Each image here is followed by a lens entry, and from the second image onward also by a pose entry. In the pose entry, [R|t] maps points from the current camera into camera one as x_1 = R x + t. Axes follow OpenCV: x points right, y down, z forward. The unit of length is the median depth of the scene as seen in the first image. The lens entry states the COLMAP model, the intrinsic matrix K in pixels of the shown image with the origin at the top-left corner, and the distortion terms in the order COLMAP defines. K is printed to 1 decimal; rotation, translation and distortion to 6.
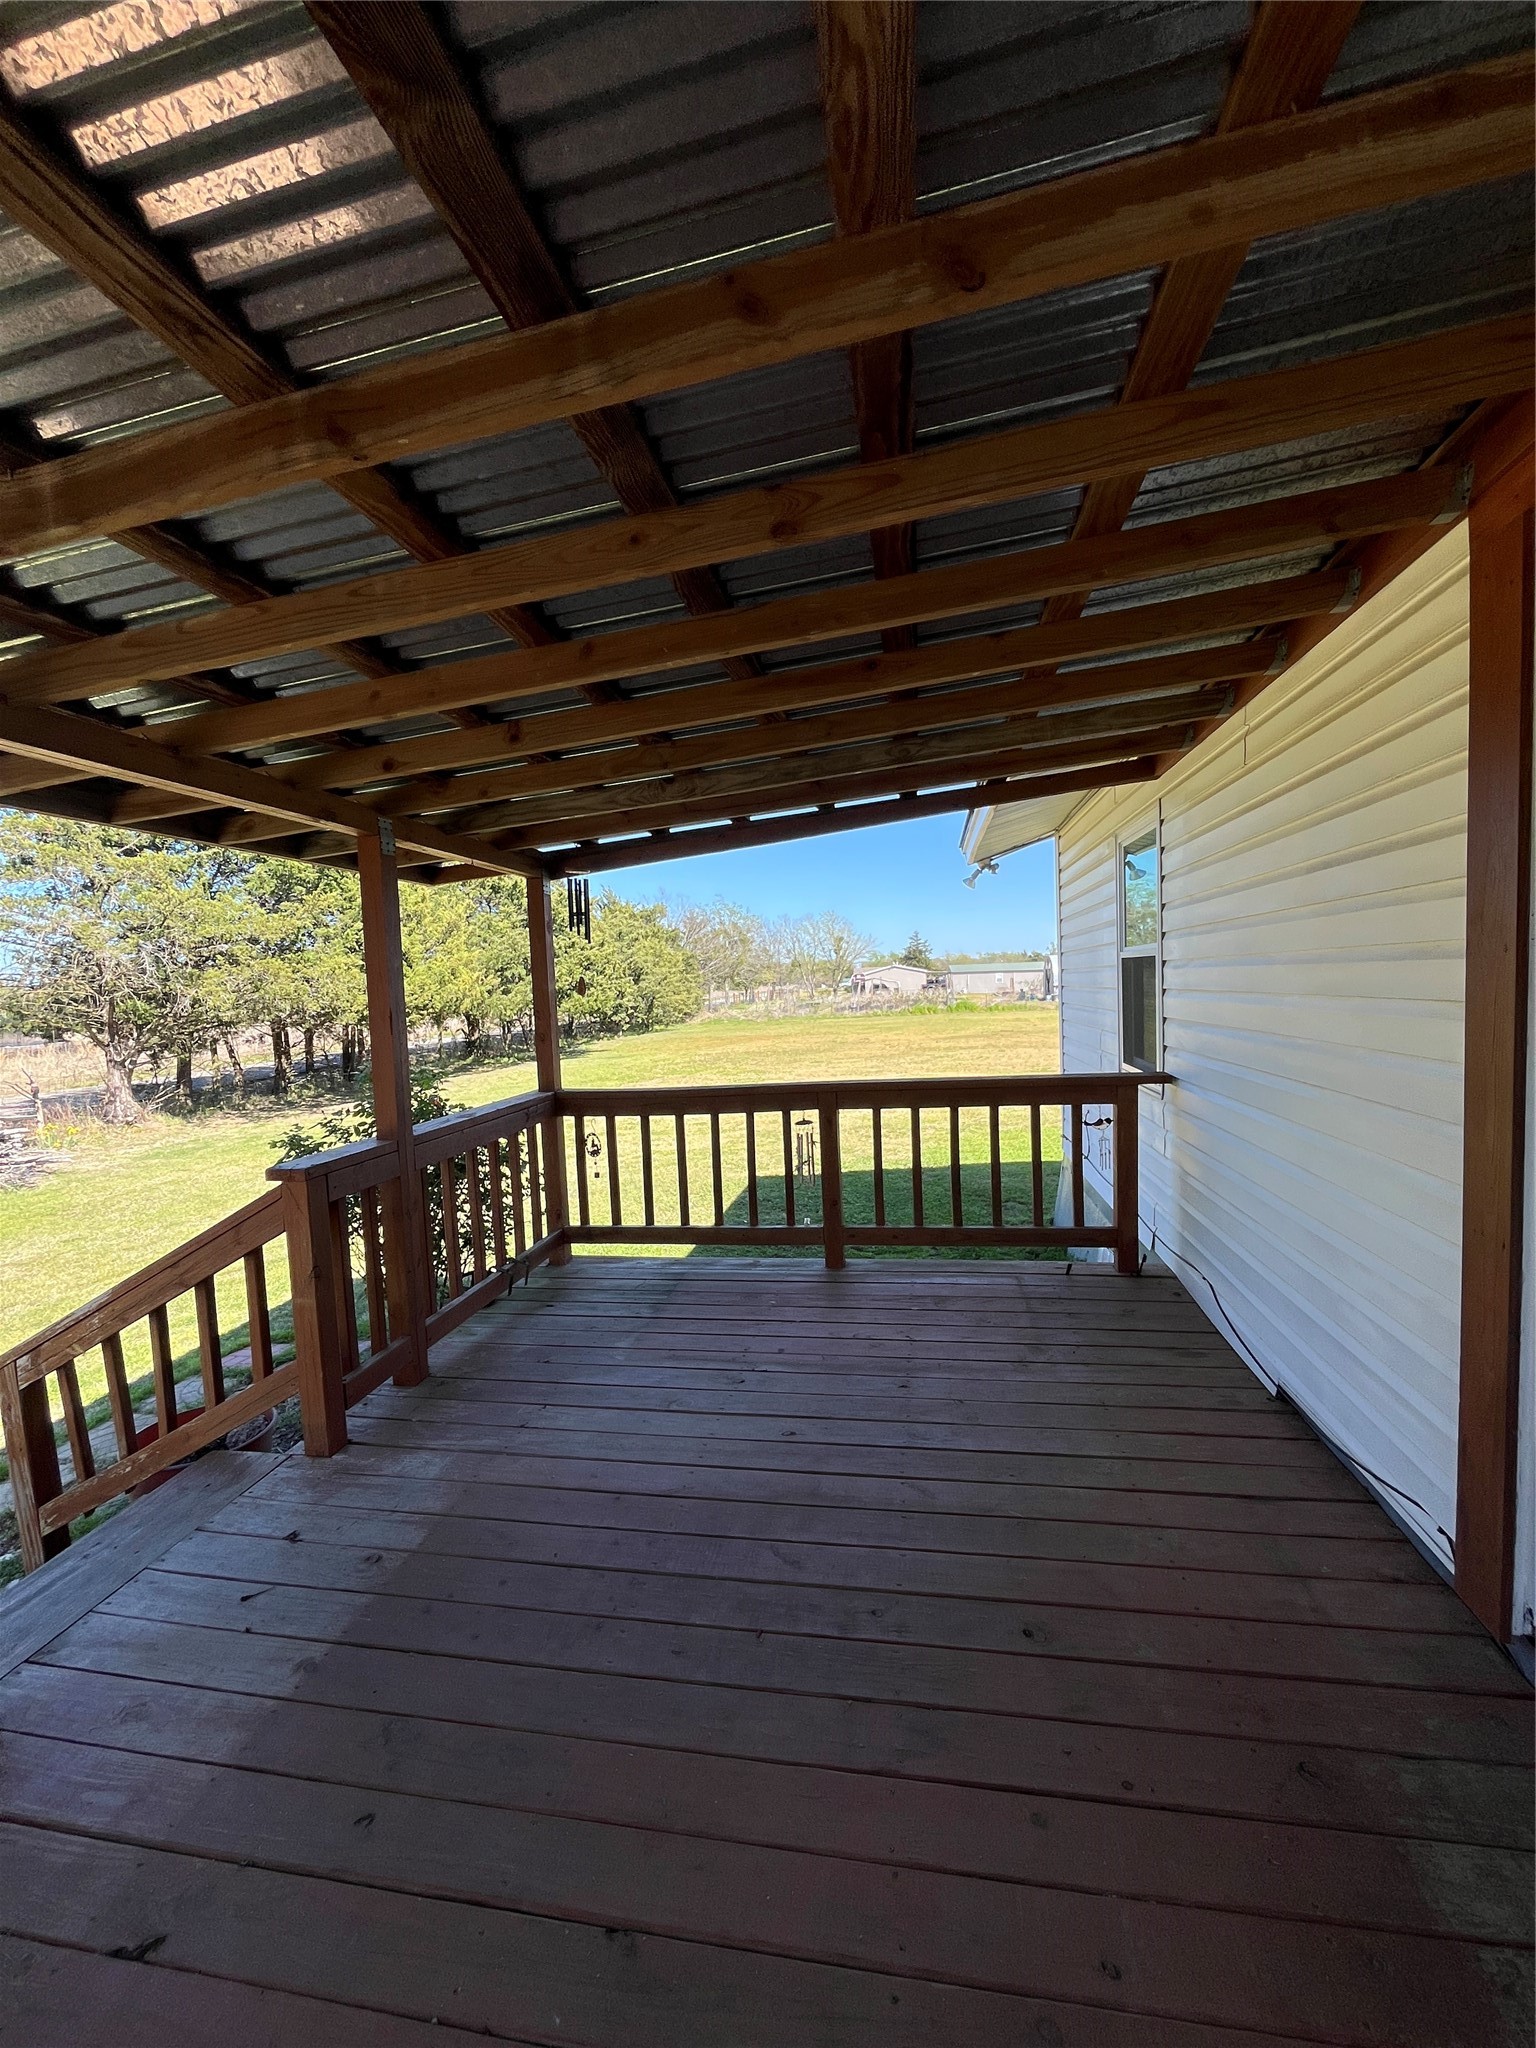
lens RADIAL K [[819.1, 0, 768.0], [0, 819.1, 1024.0], [0, 0, 1]] dist [0.001150, 0.000215]
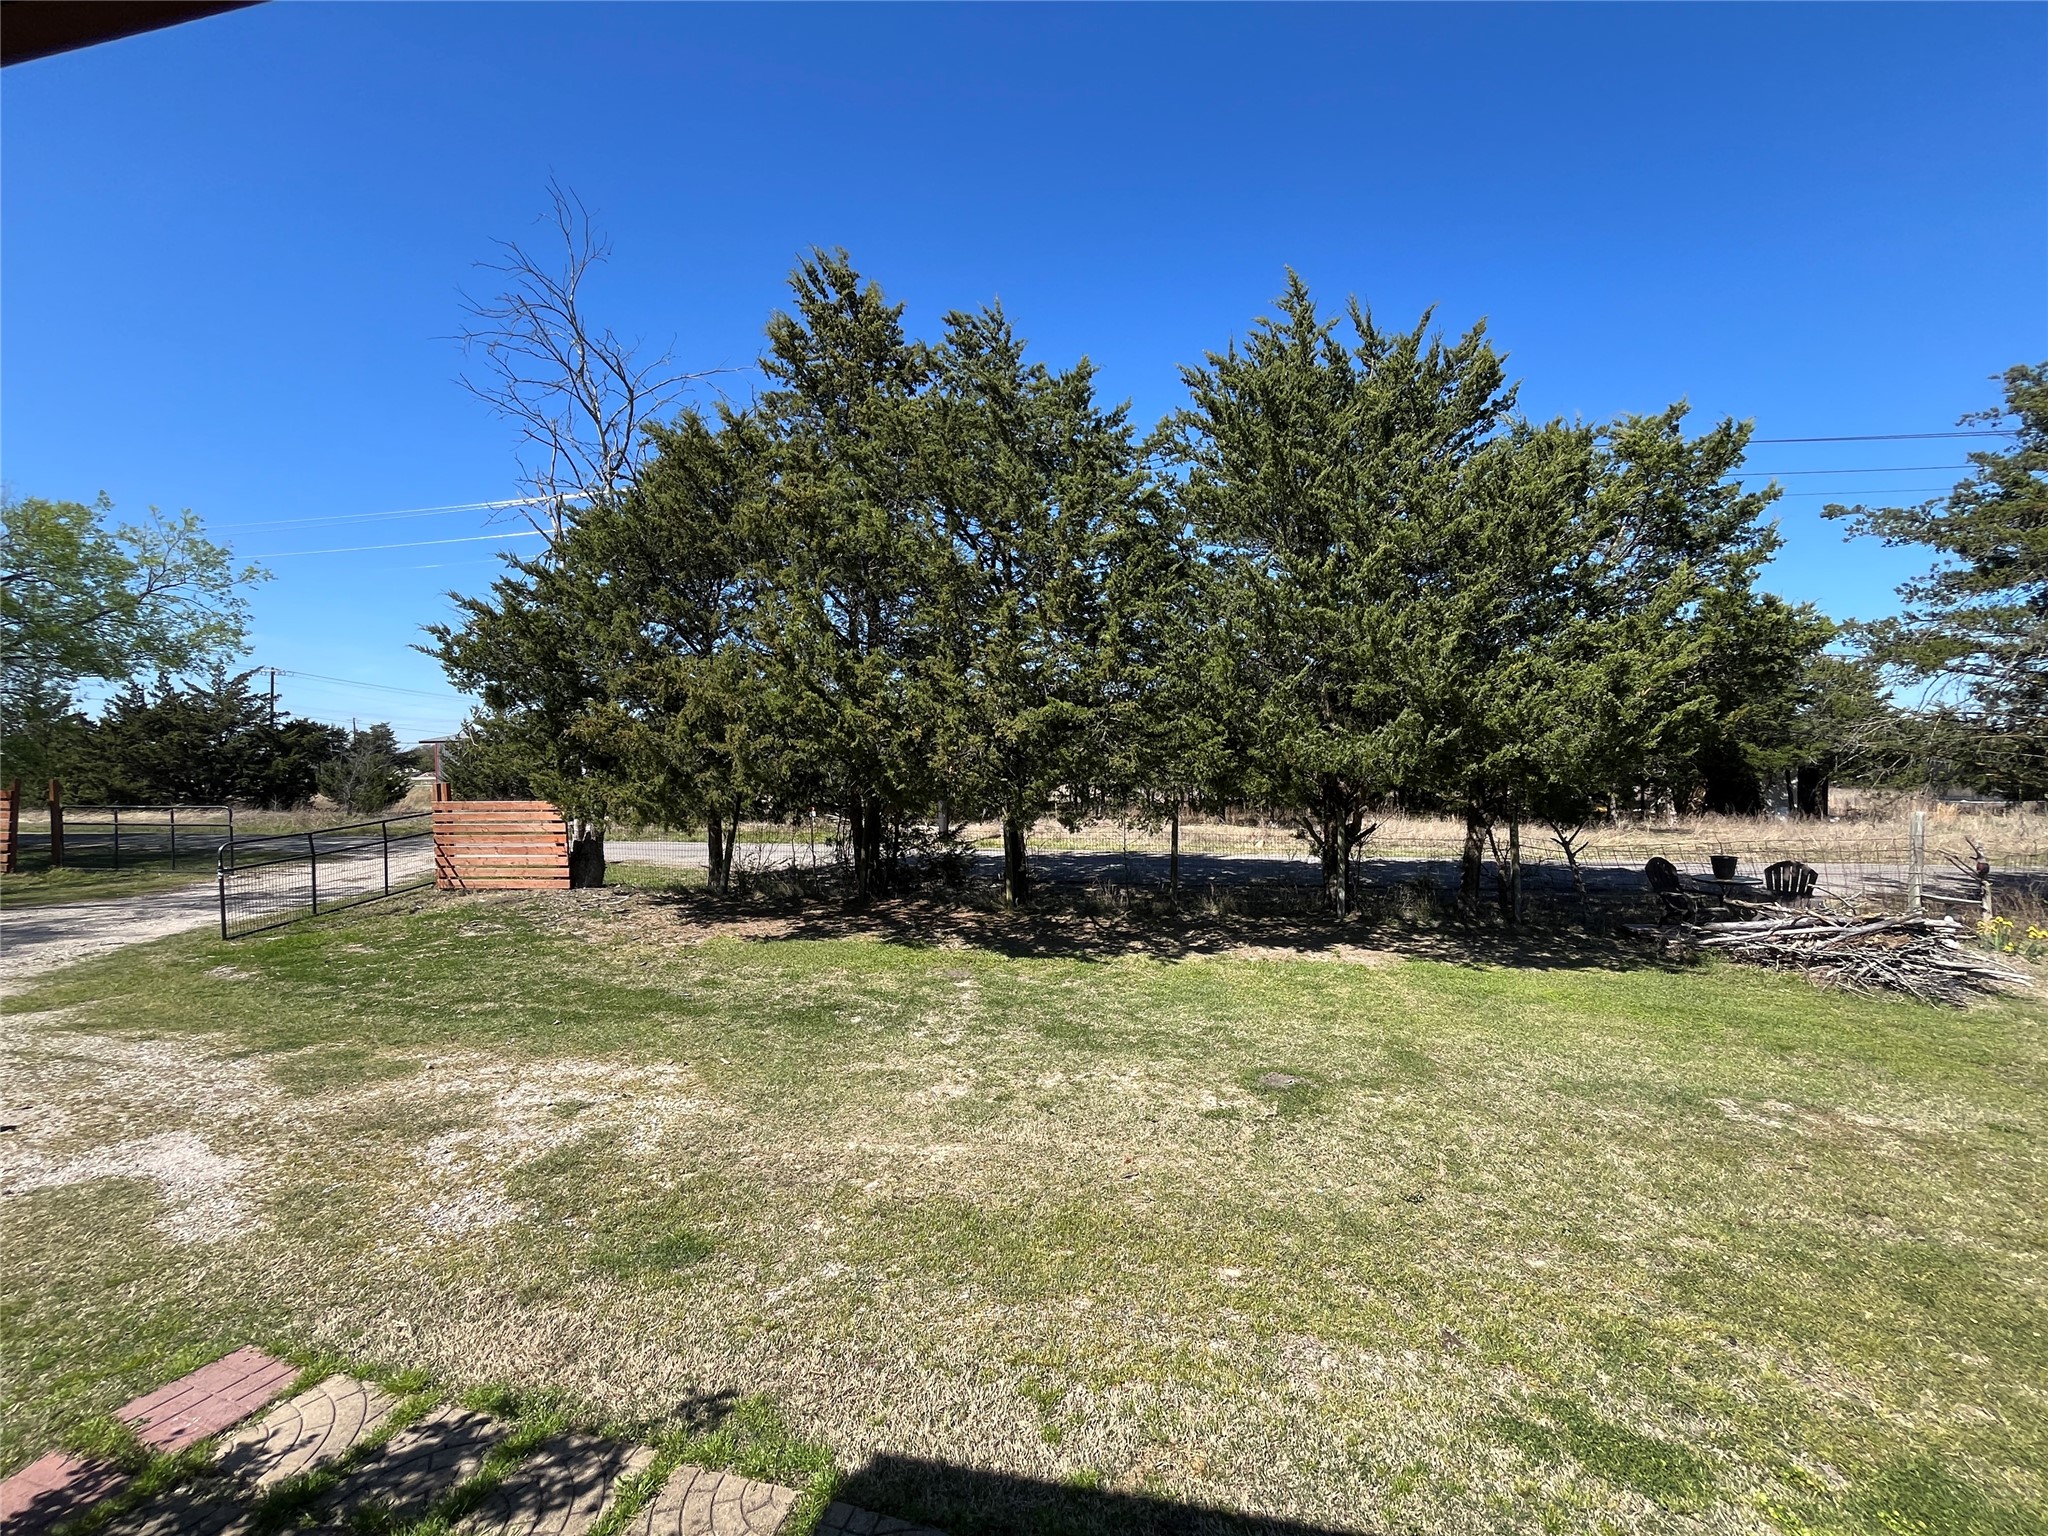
lens RADIAL K [[819.1, 0, 1024.0], [0, 819.1, 768.0], [0, 0, 1]] dist [0.001150, 0.000215]
pose [[-0.034023, 0.051413, -0.998098, -0.126837], [-0.054941, 0.997070, 0.053232, -0.002987], [0.997910, 0.056647, -0.031098, 0.151731]]
